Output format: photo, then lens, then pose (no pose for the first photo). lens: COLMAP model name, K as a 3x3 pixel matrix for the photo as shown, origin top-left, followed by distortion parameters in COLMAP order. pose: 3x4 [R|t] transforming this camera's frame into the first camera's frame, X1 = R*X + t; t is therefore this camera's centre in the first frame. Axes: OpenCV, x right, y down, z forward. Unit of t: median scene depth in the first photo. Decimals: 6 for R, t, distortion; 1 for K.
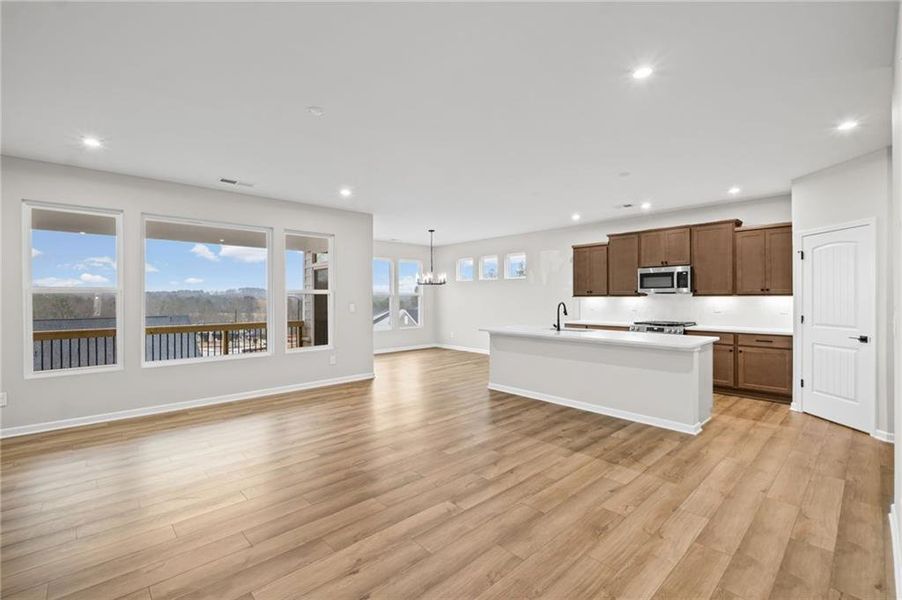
lens RADIAL K [[396.4, 0, 453.1], [0, 396.4, 293.8], [0, 0, 1]] dist [-0.002869, -0.001655]
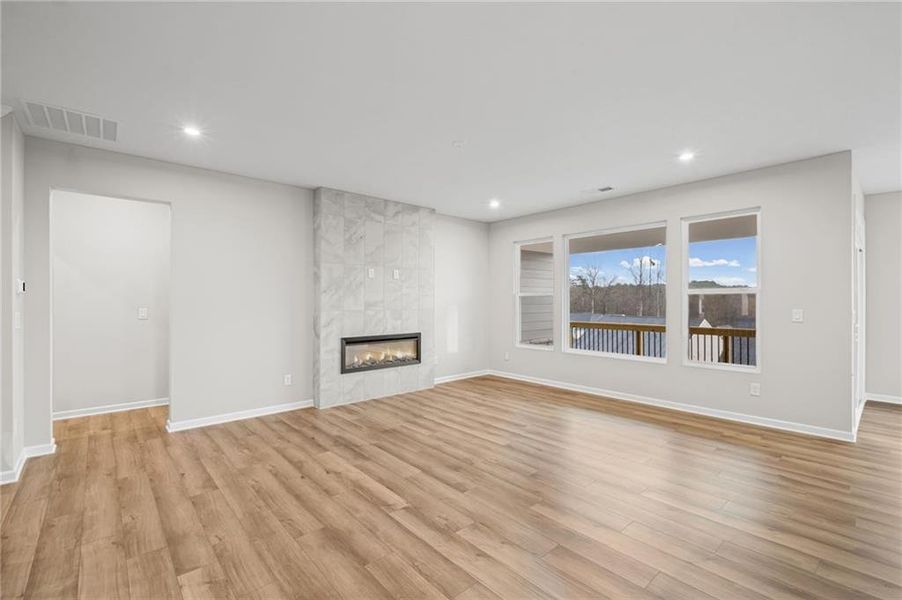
lens RADIAL K [[396.4, 0, 438.4], [0, 396.4, 299.4], [0, 0, 1]] dist [-0.002869, -0.001655]
pose [[-0.049187, -0.000294, -0.998790, 0.737963], [0.010246, 0.999947, -0.000799, 0.009343], [0.998737, -0.010272, -0.049181, 0.858439]]
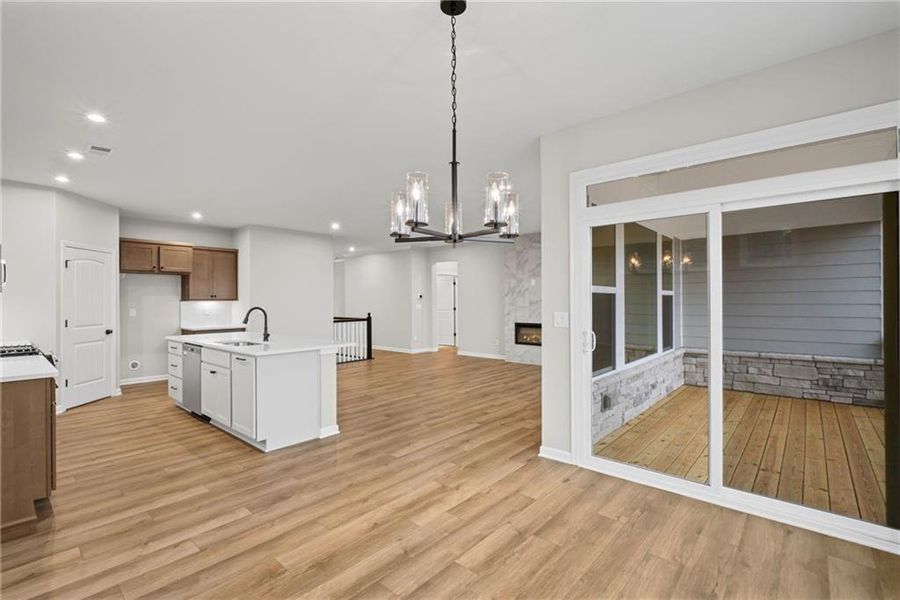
lens RADIAL K [[403.2, 0, 443.5], [0, 403.2, 304.0], [0, 0, 1]] dist [-0.022853, -0.000273]
pose [[-0.997194, 0.004836, -0.074706, -0.071620], [0.004919, 0.999987, -0.000932, 0.032096], [0.074700, -0.001297, -0.997205, 2.896962]]
